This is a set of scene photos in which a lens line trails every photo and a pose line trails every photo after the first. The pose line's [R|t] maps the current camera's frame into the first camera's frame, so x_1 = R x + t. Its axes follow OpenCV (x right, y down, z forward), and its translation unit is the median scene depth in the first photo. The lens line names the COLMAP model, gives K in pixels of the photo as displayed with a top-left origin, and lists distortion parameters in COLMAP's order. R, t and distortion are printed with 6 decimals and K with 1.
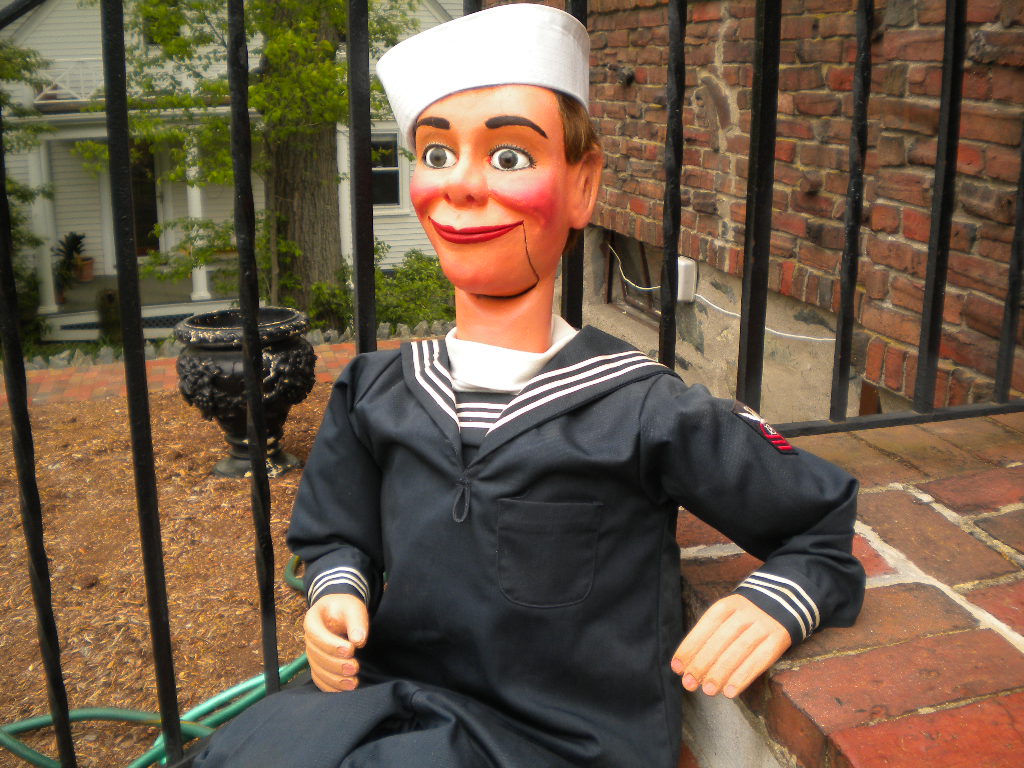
lens RADIAL K [[1080.0, 0, 514.6], [0, 1080.0, 364.0], [0, 0, 1]] dist [-0.082276, -0.163976]
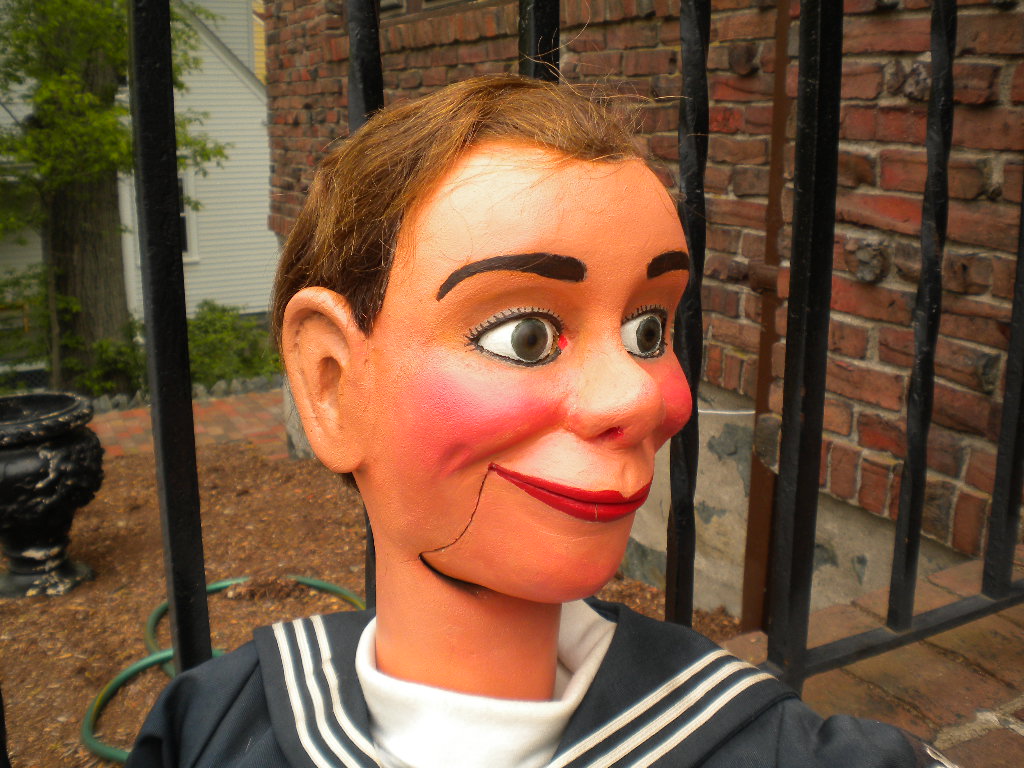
lens RADIAL K [[1080.0, 0, 514.6], [0, 1080.0, 364.0], [0, 0, 1]] dist [-0.082276, -0.163976]
pose [[0.981487, -0.046789, 0.185727, -0.034538], [0.053066, 0.998171, -0.028963, -0.064233], [-0.184032, 0.038282, 0.982174, 0.215723]]
